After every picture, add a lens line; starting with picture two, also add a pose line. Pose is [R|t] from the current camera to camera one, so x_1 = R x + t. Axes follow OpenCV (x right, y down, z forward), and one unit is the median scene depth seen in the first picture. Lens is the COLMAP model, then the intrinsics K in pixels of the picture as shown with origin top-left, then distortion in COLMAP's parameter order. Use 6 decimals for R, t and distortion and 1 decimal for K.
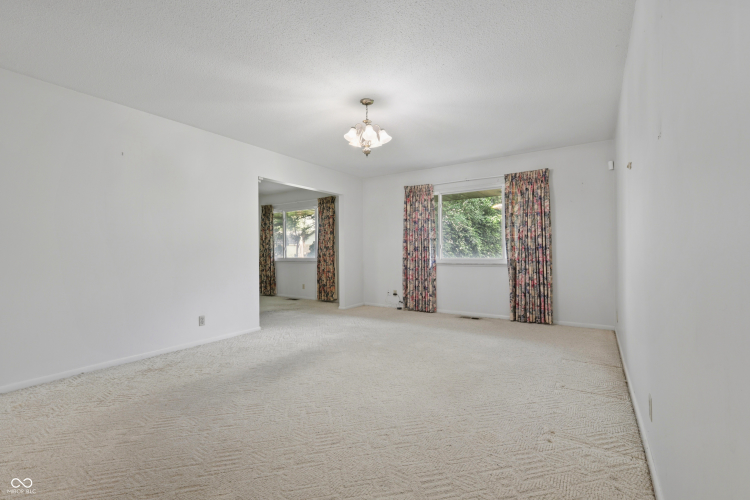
lens RADIAL K [[332.0, 0, 375.4], [0, 332.0, 254.7], [0, 0, 1]] dist [0.002915, -0.000010]
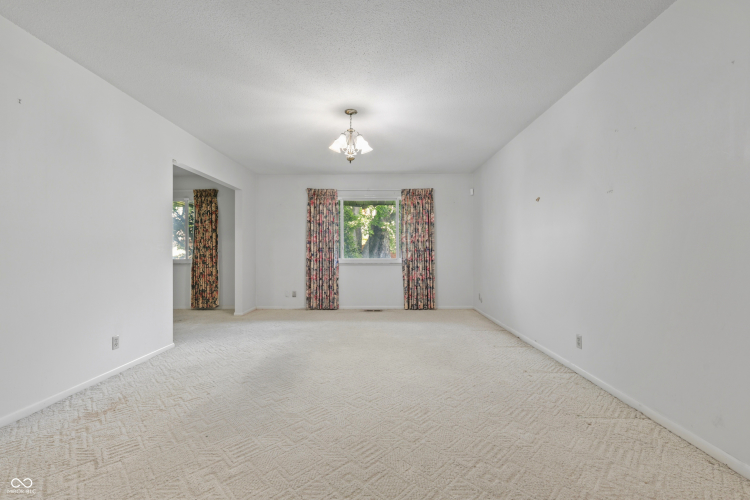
lens RADIAL K [[332.0, 0, 375.4], [0, 332.0, 254.7], [0, 0, 1]] dist [0.002915, -0.000010]
pose [[0.839259, 0.001533, 0.543729, -0.305466], [0.000944, 0.999990, -0.004276, 0.002338], [-0.543730, 0.004102, 0.839250, 0.032937]]
